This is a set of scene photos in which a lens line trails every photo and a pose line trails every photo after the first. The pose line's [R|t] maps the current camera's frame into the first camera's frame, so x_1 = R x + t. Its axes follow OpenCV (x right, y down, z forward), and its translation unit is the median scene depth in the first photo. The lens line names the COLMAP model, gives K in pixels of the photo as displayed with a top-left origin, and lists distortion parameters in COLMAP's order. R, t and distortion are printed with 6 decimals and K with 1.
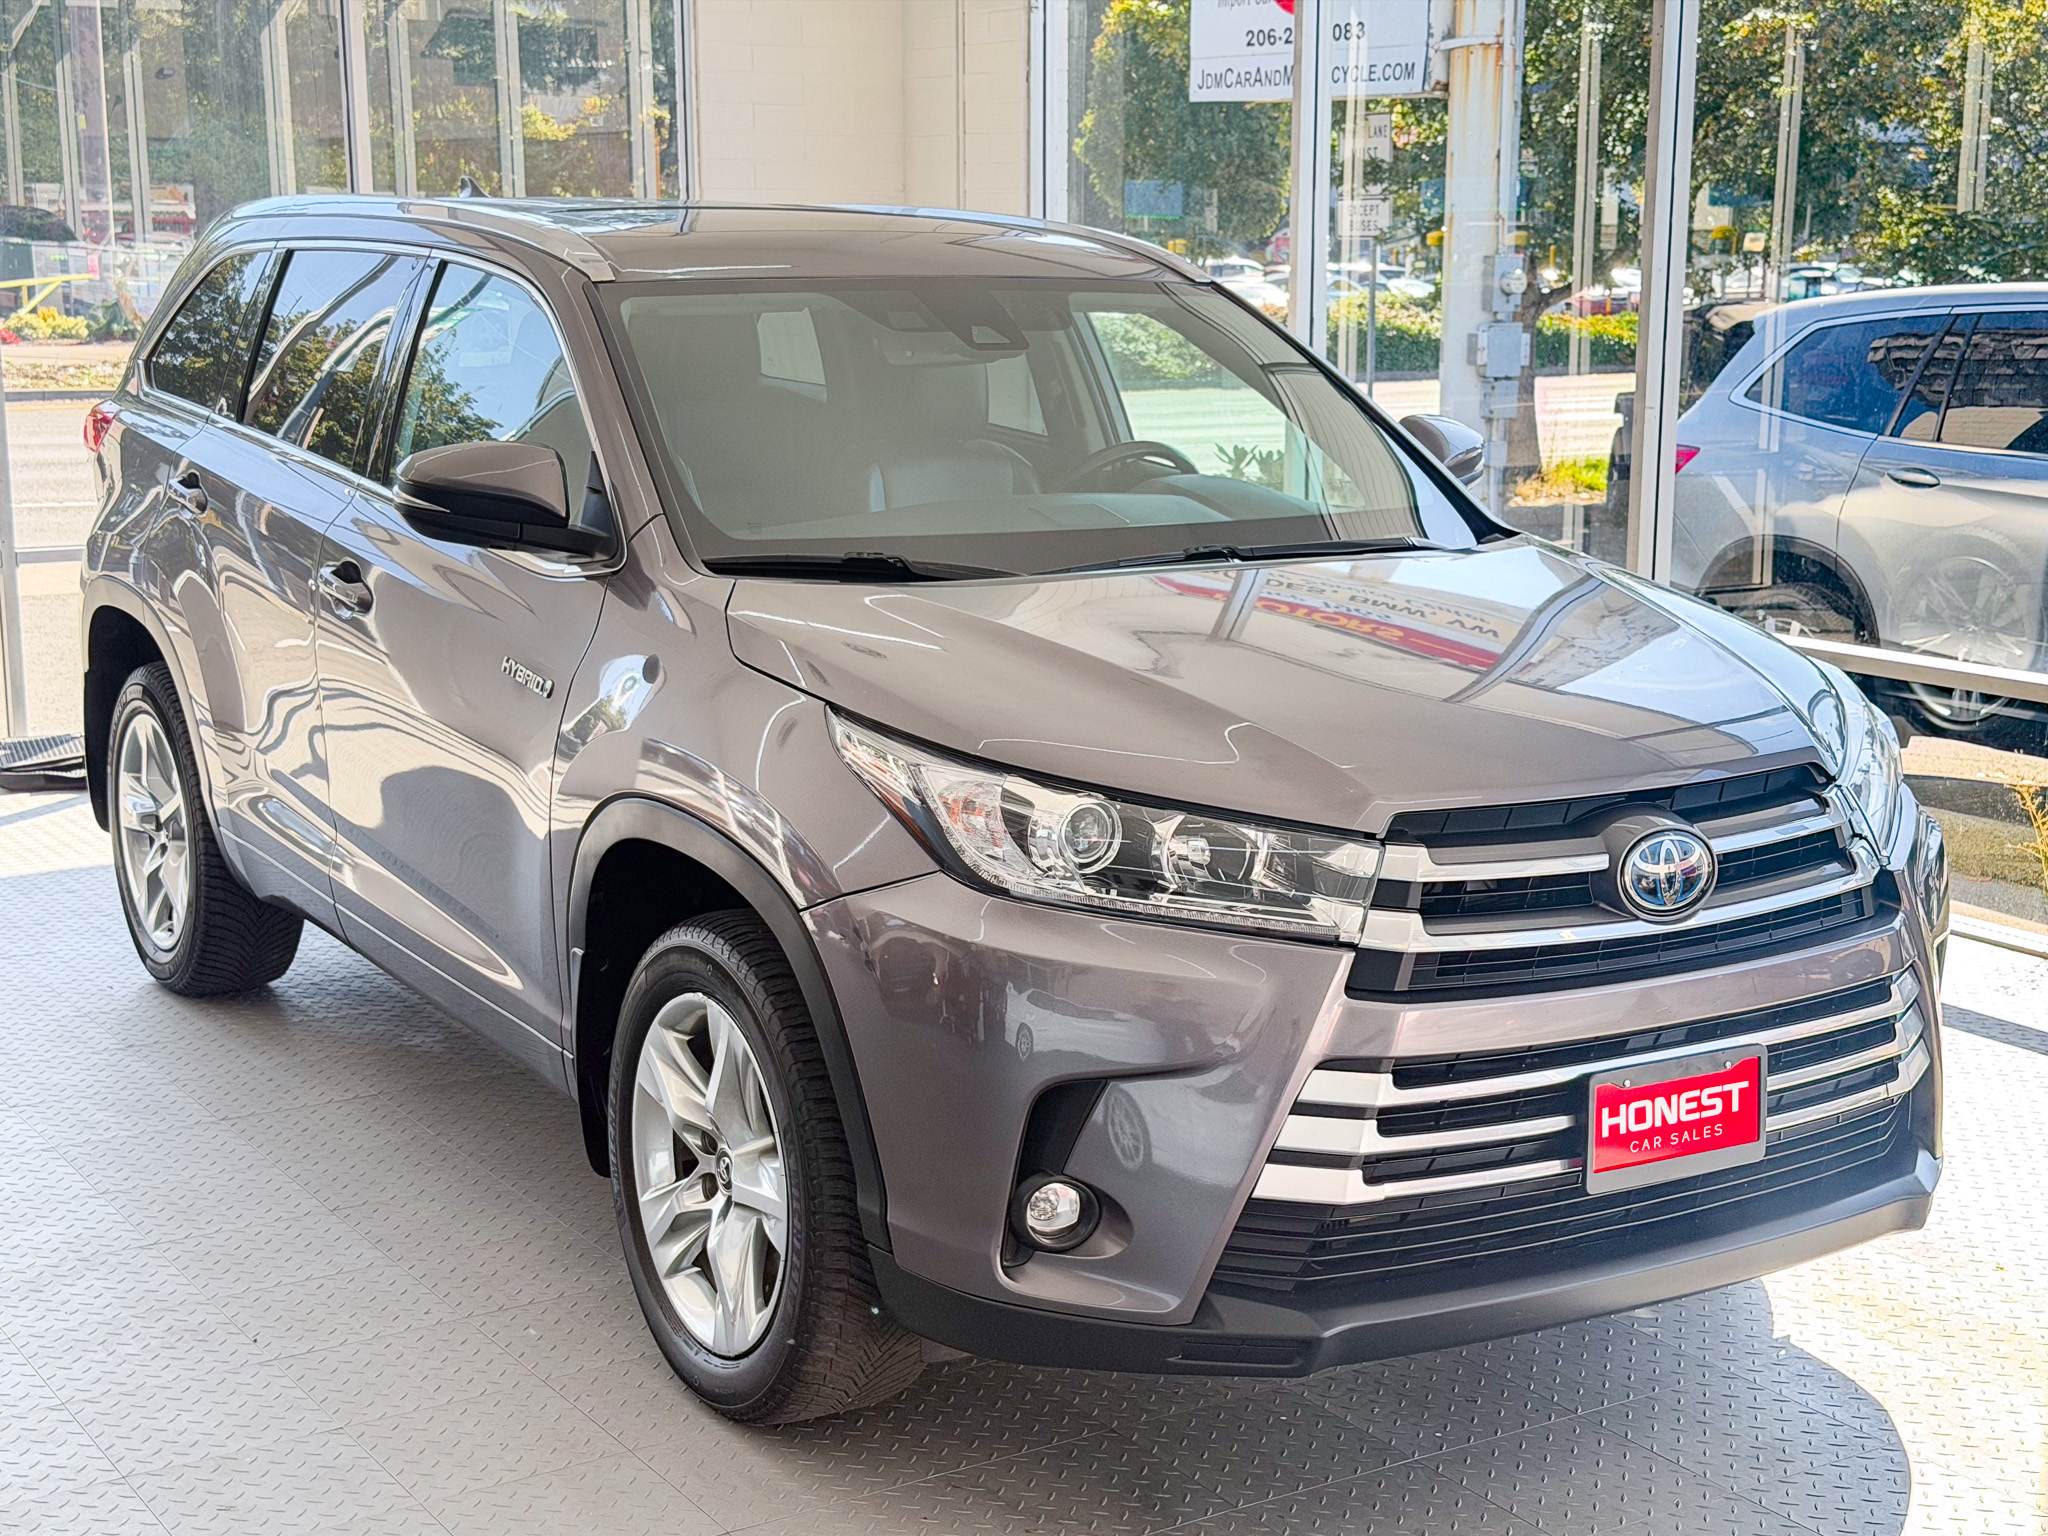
lens RADIAL K [[2883.3, 0, 1024.0], [0, 2883.3, 768.0], [0, 0, 1]] dist [0.107955, -0.046821]
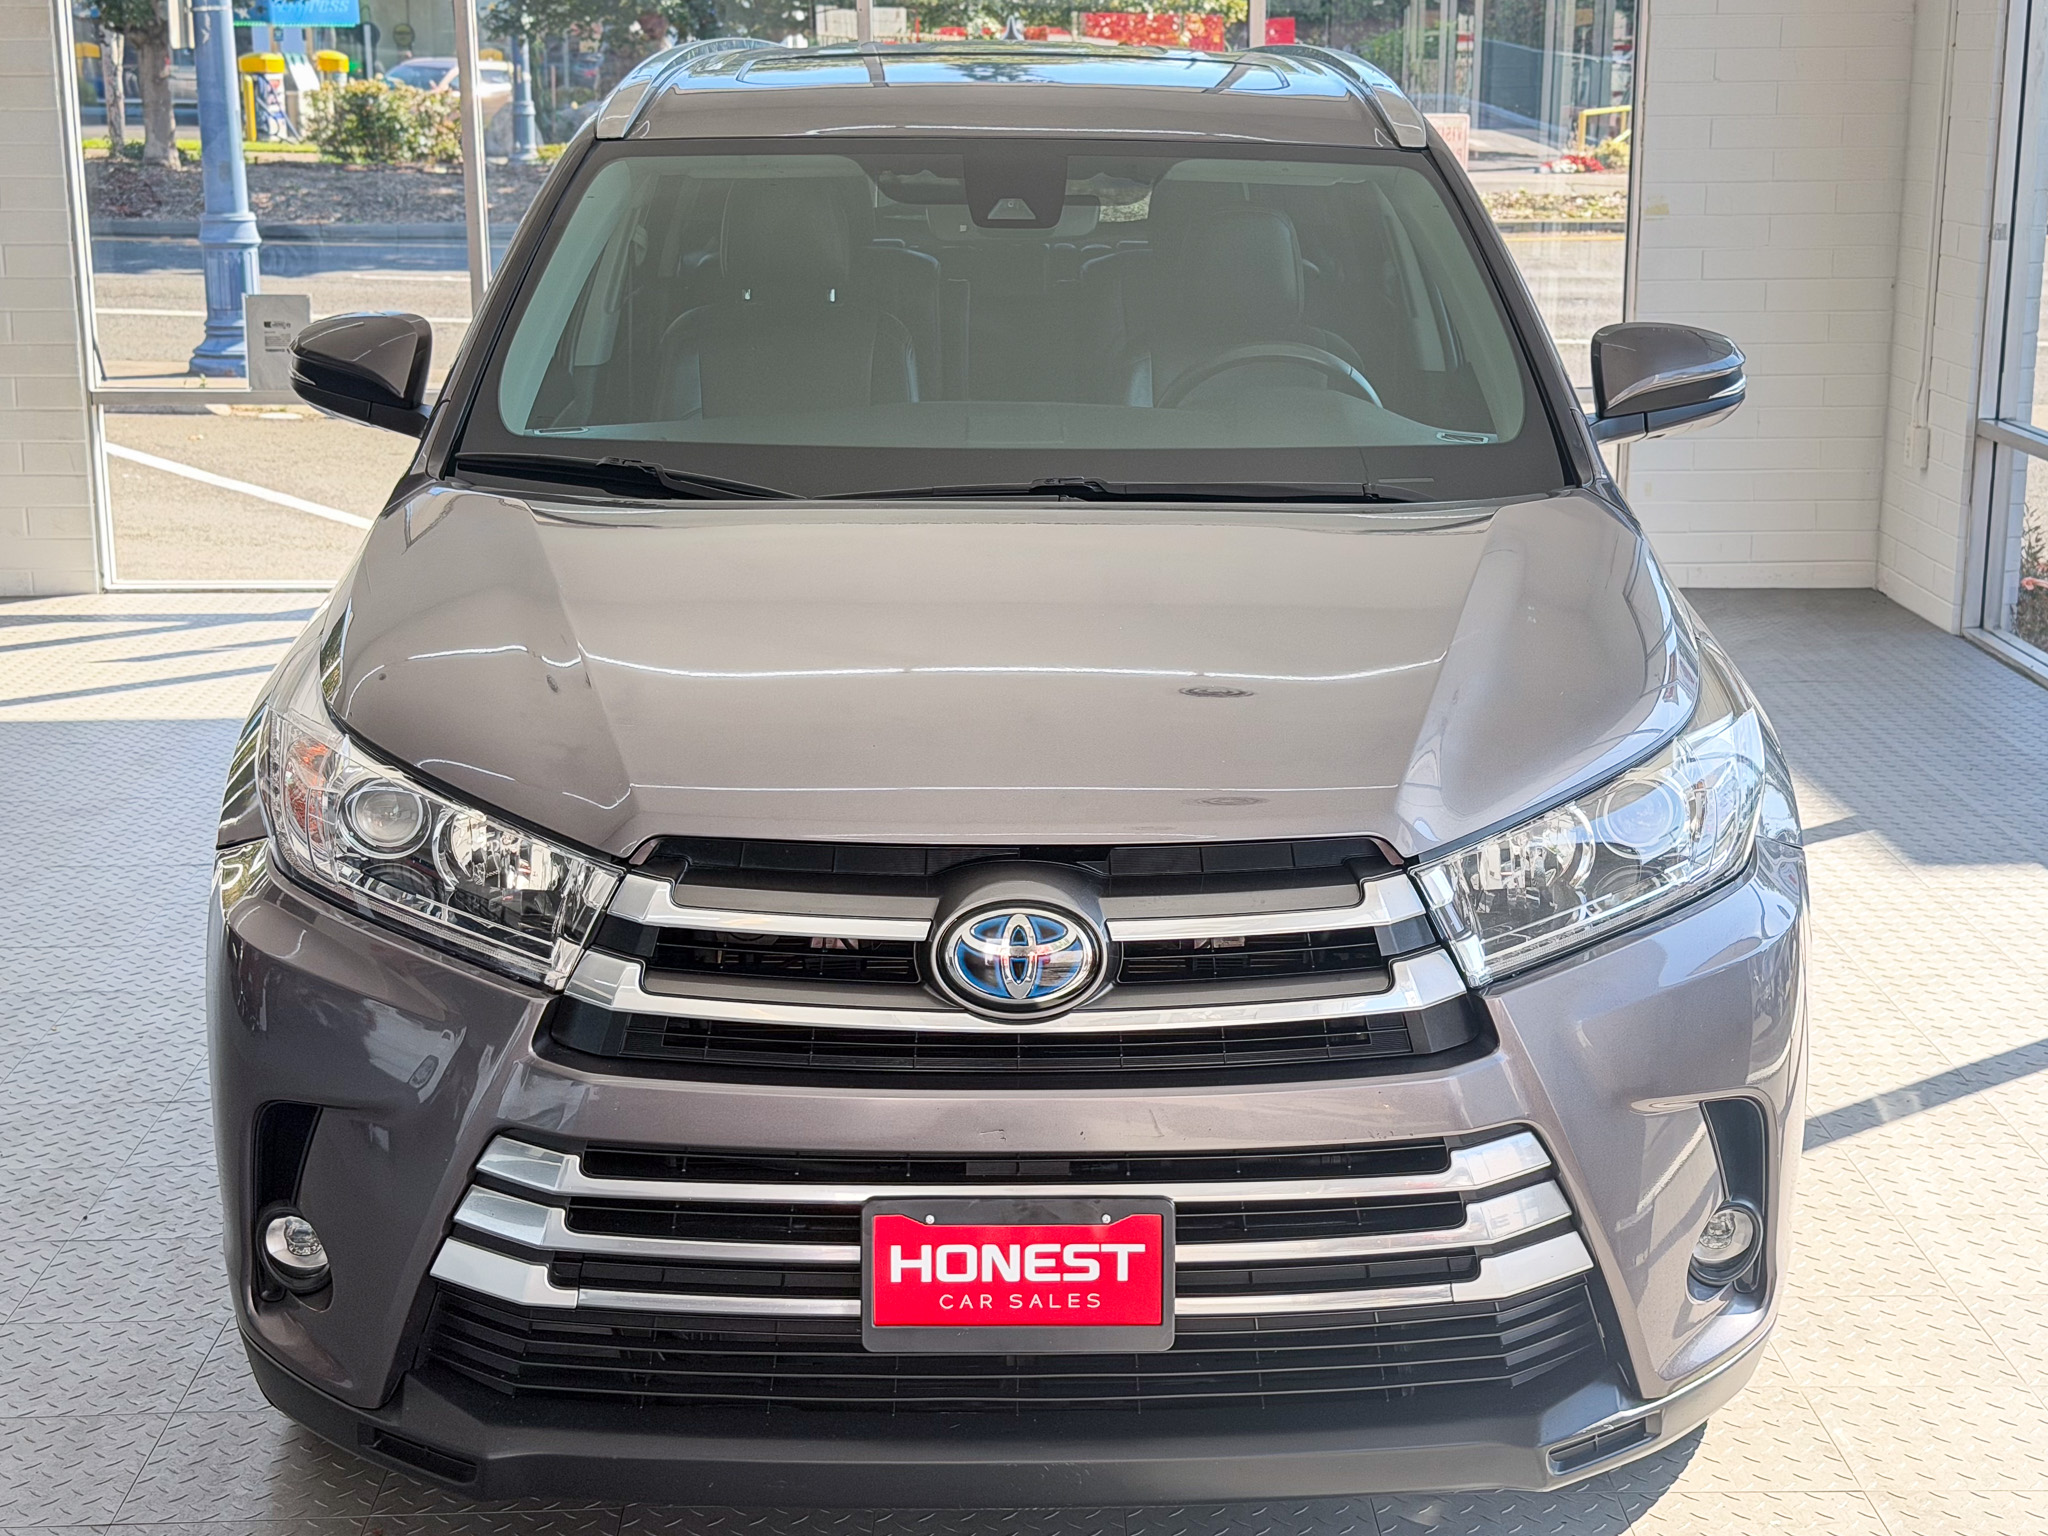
lens RADIAL K [[2883.3, 0, 1024.0], [0, 2883.3, 768.0], [0, 0, 1]] dist [0.107955, -0.046821]
pose [[0.879220, 0.112321, -0.462986, 0.569381], [-0.095418, 0.993636, 0.059857, -0.058799], [0.466762, -0.008450, 0.884342, 0.329537]]
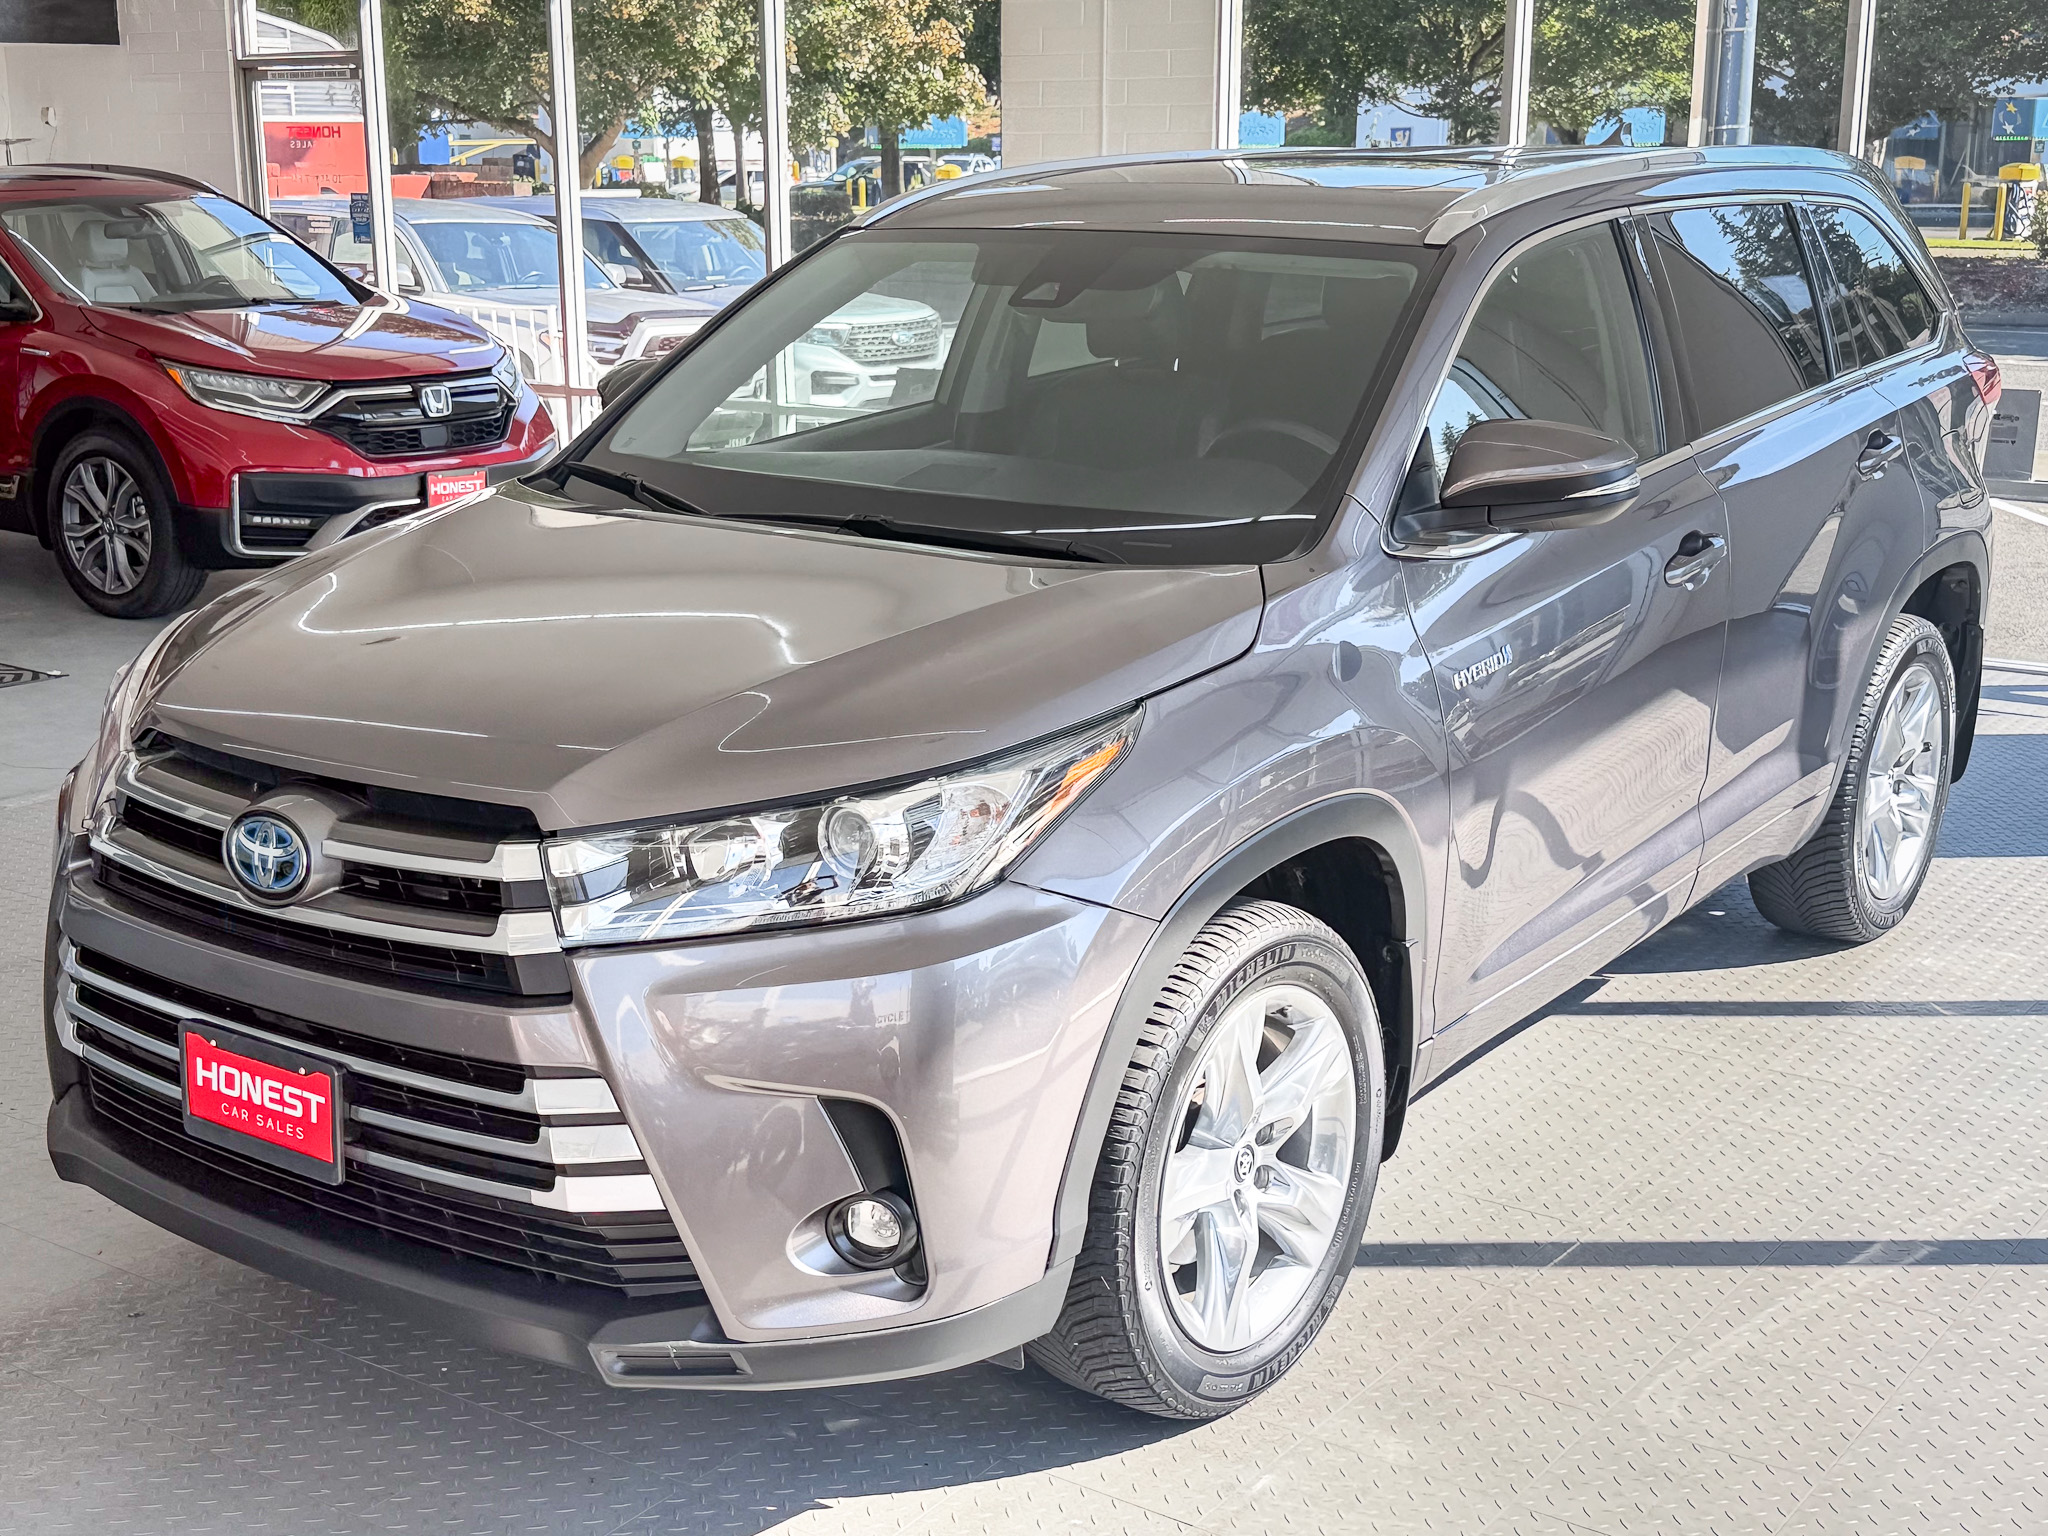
lens RADIAL K [[2452.2, 0, 1024.0], [0, 2452.2, 768.0], [0, 0, 1]] dist [0.113518, -0.392844]
pose [[0.407954, 0.207289, -0.889160, 1.069986], [-0.172632, 0.973831, 0.147824, -0.162043], [0.896533, 0.093192, 0.433062, 0.864773]]
